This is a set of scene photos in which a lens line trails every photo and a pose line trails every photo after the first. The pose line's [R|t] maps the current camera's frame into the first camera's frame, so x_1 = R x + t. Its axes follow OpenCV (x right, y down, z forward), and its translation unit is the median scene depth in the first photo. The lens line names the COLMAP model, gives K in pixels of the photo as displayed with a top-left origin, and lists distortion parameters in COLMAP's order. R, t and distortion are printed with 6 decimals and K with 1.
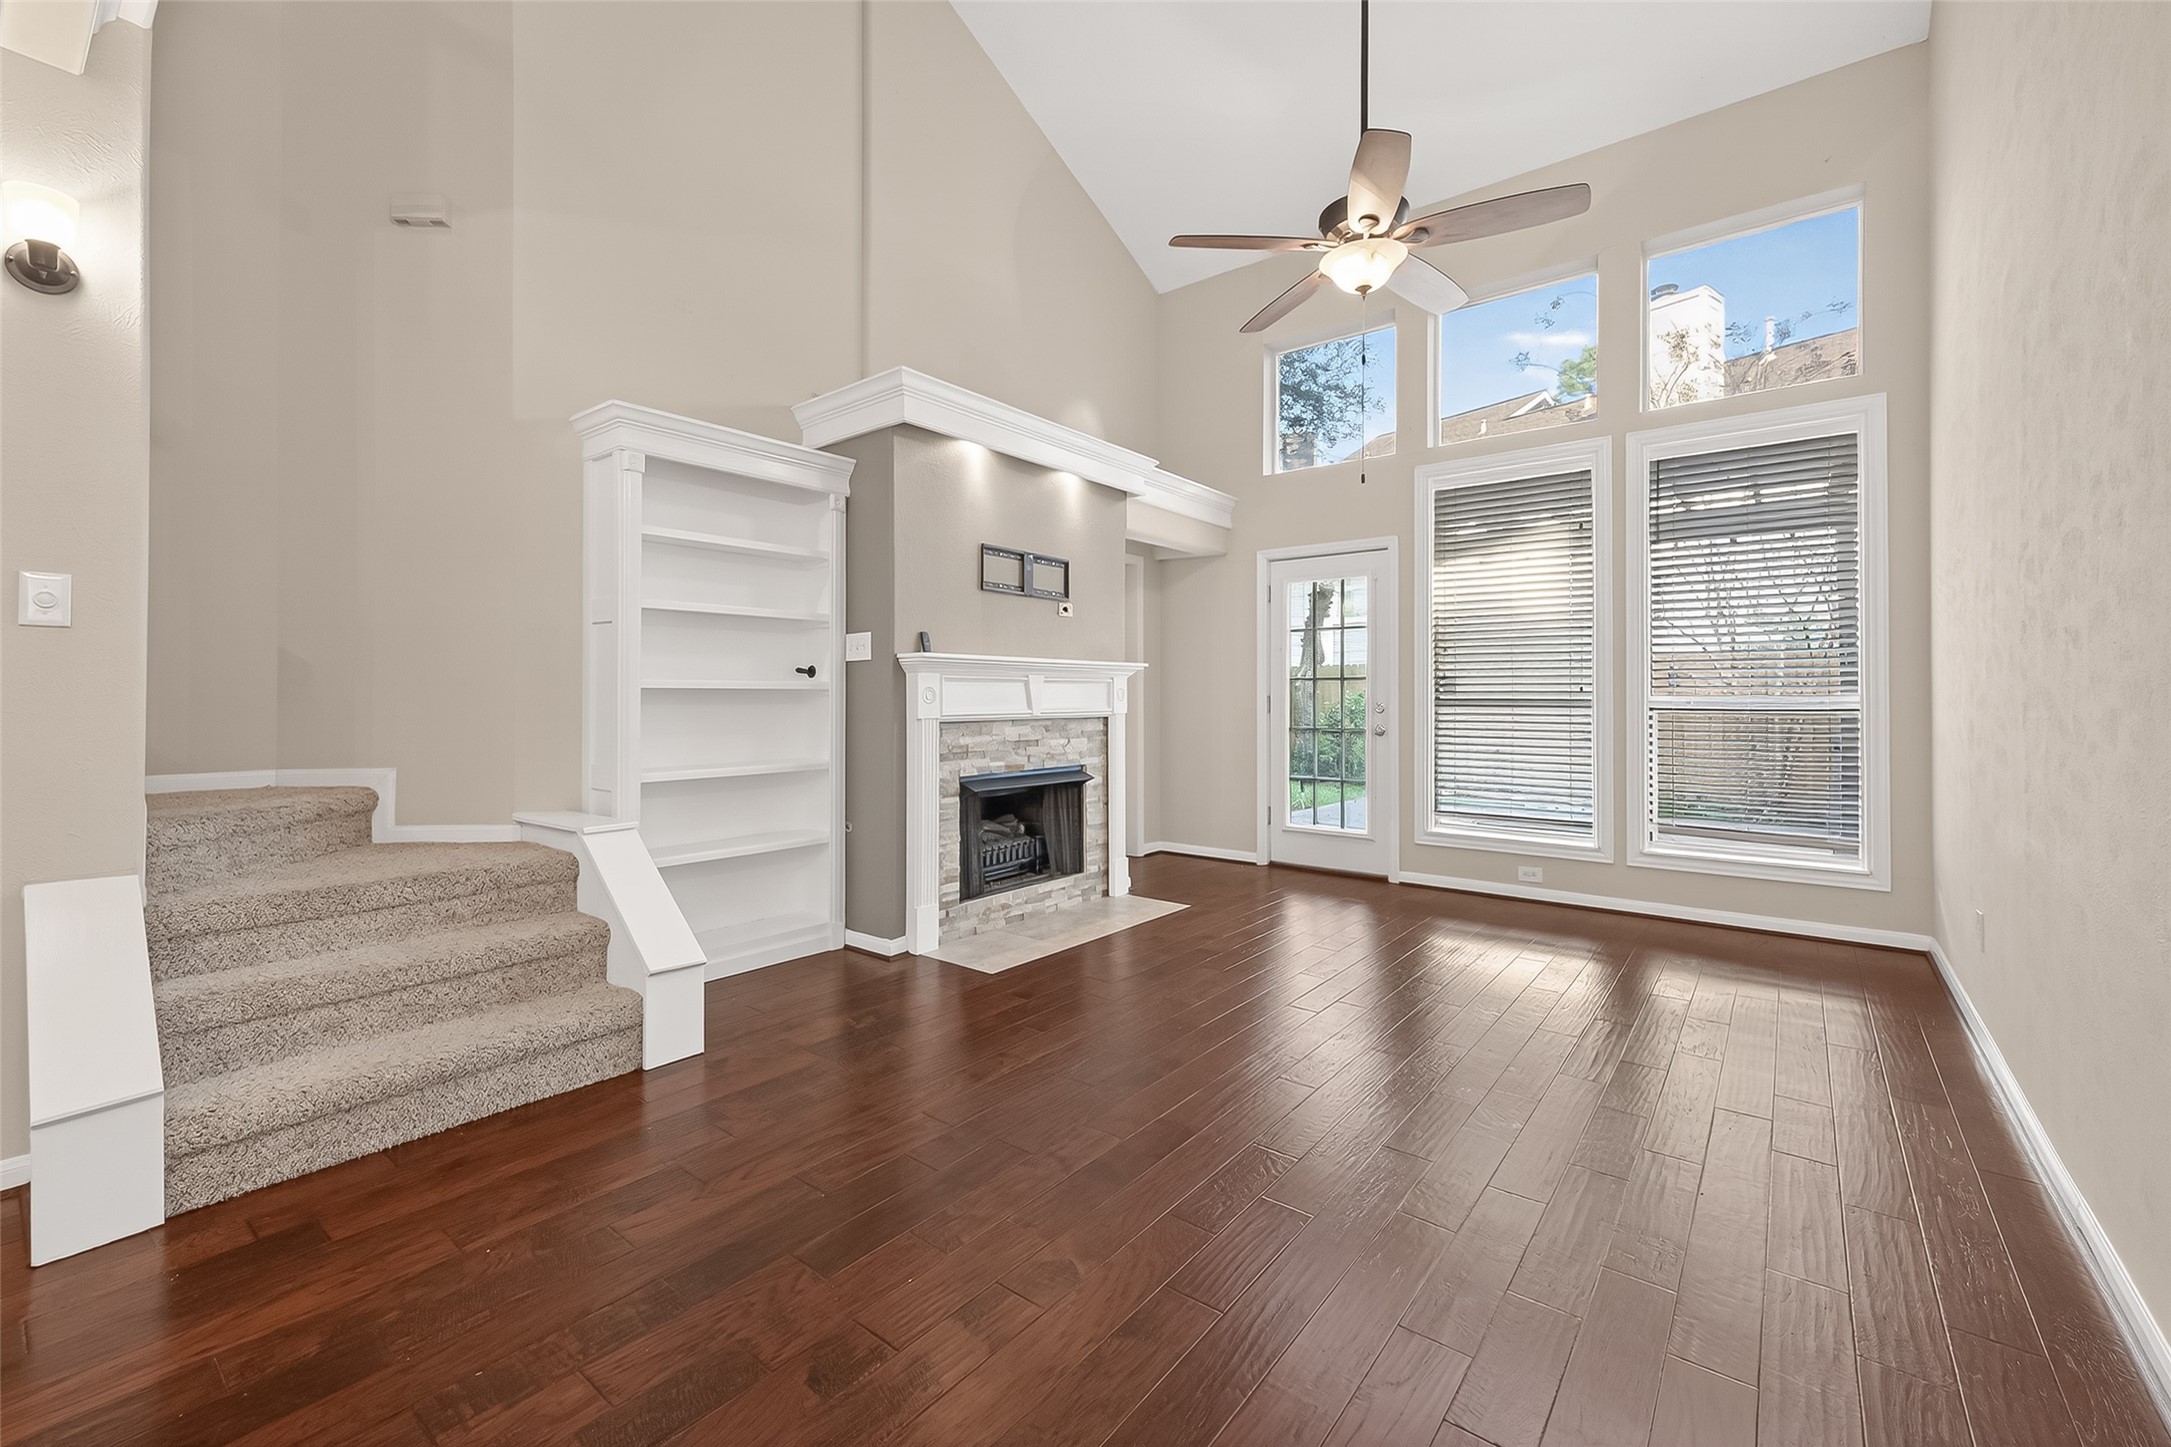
lens RADIAL K [[897.2, 0, 1078.1], [0, 897.2, 684.6], [0, 0, 1]] dist [-0.000783, -0.000182]
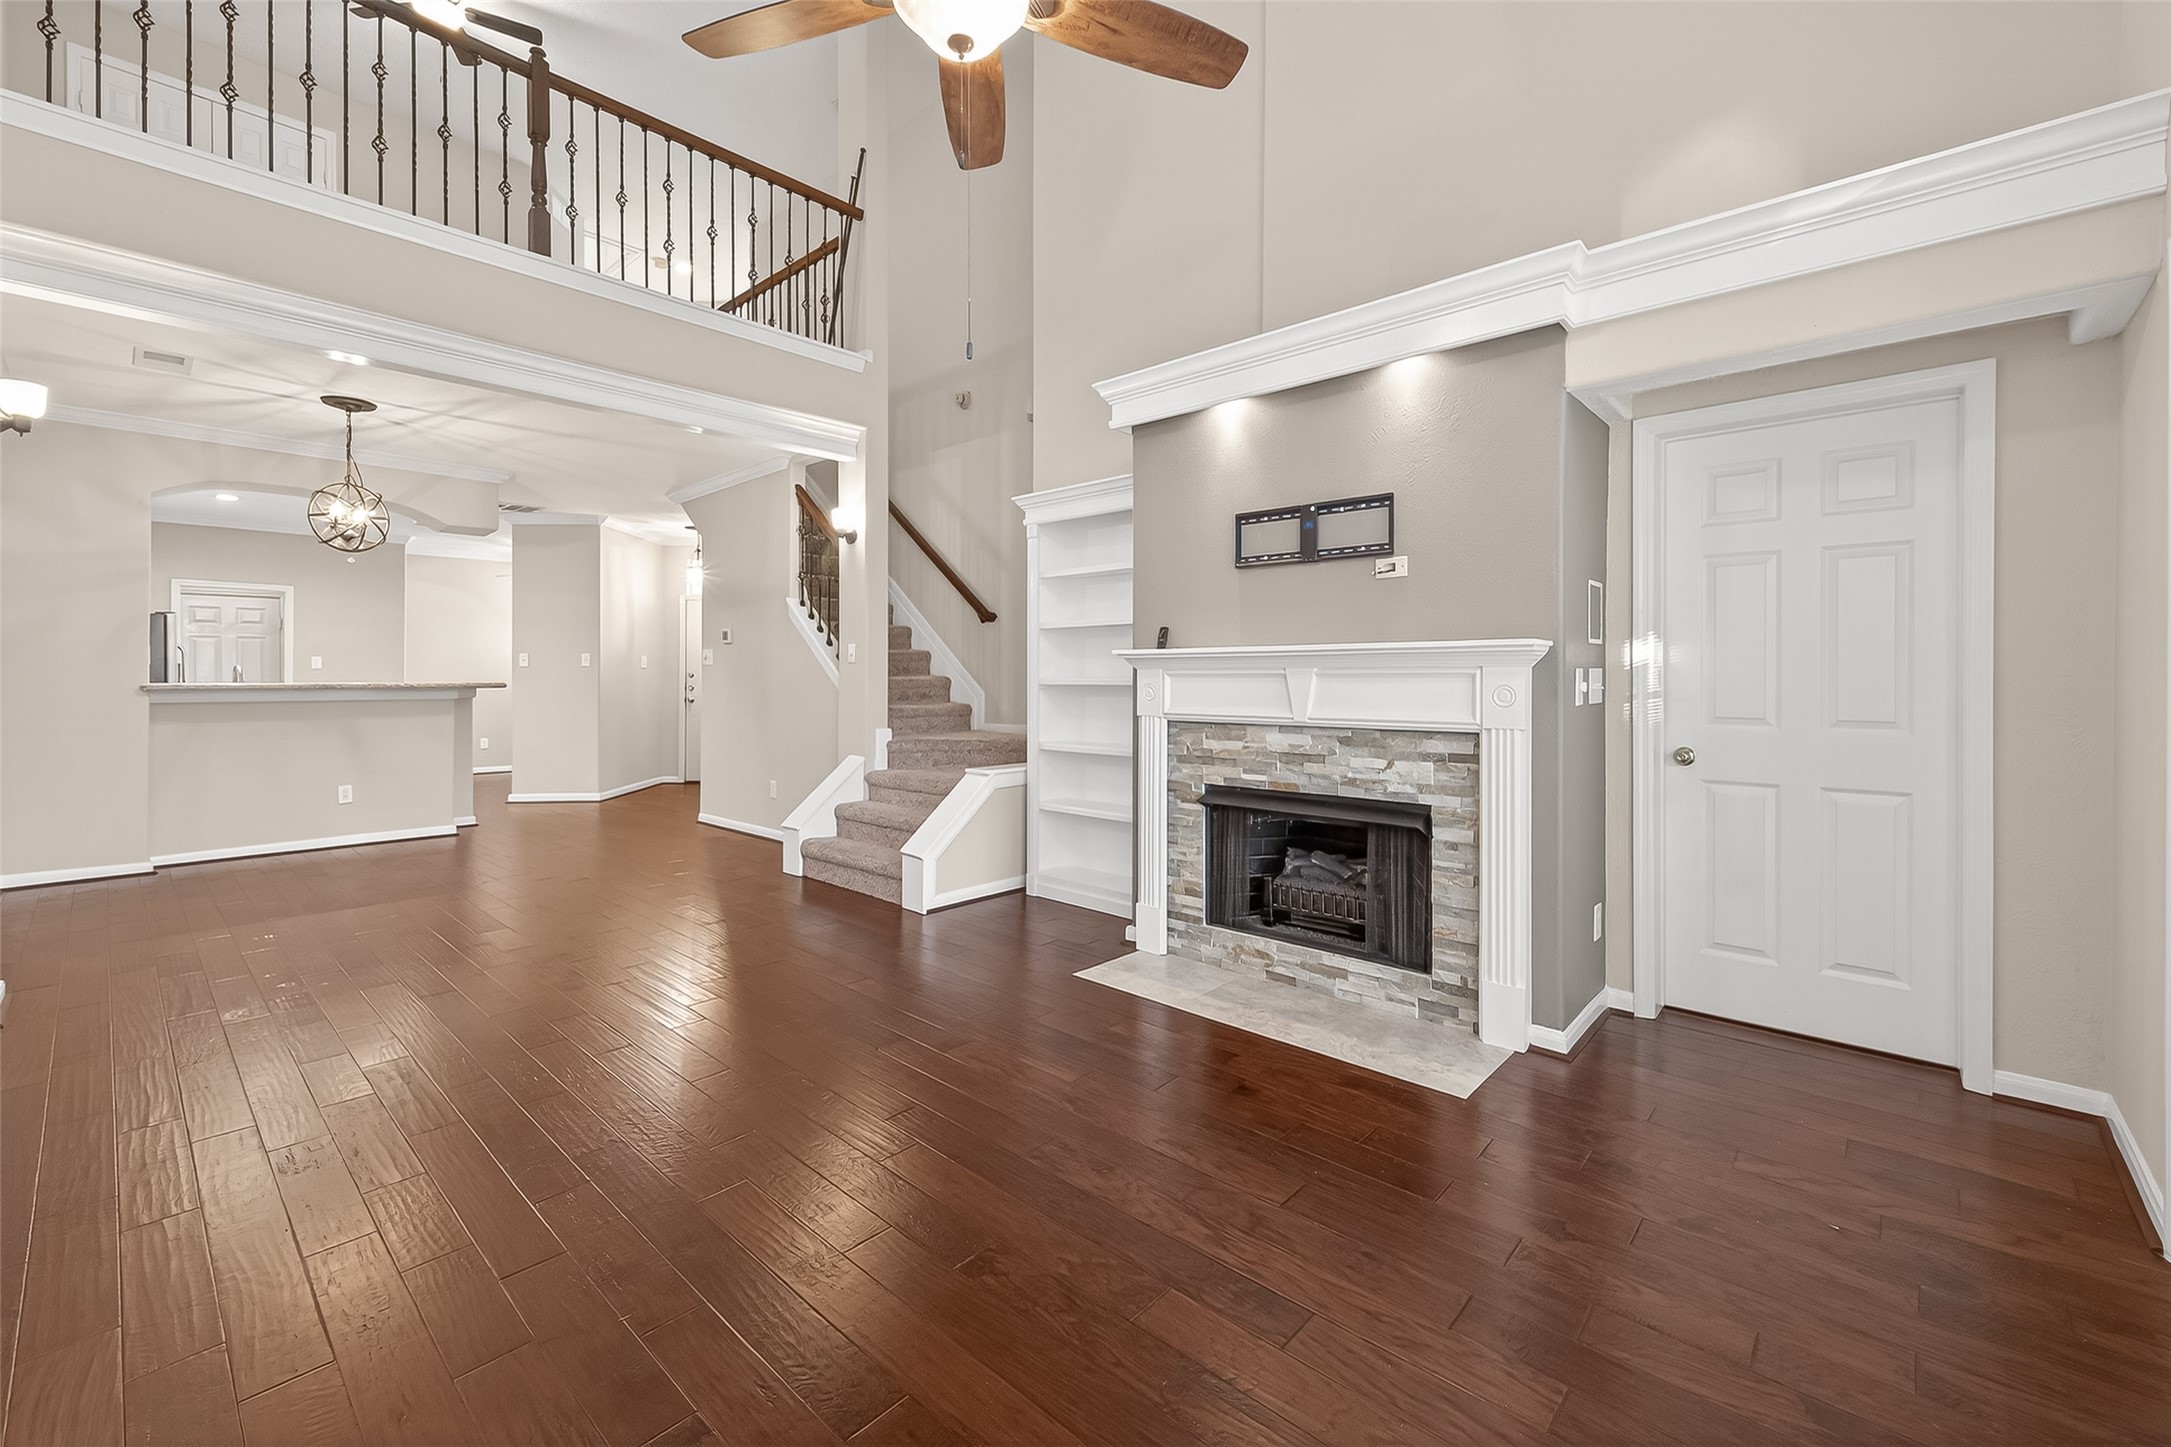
lens RADIAL K [[897.2, 0, 1078.1], [0, 897.2, 684.6], [0, 0, 1]] dist [-0.000783, -0.000182]
pose [[-0.077471, 0.003446, -0.996989, 0.713531], [0.007777, 0.999966, 0.002852, 0.000165], [0.996964, -0.007533, -0.077495, 0.870325]]
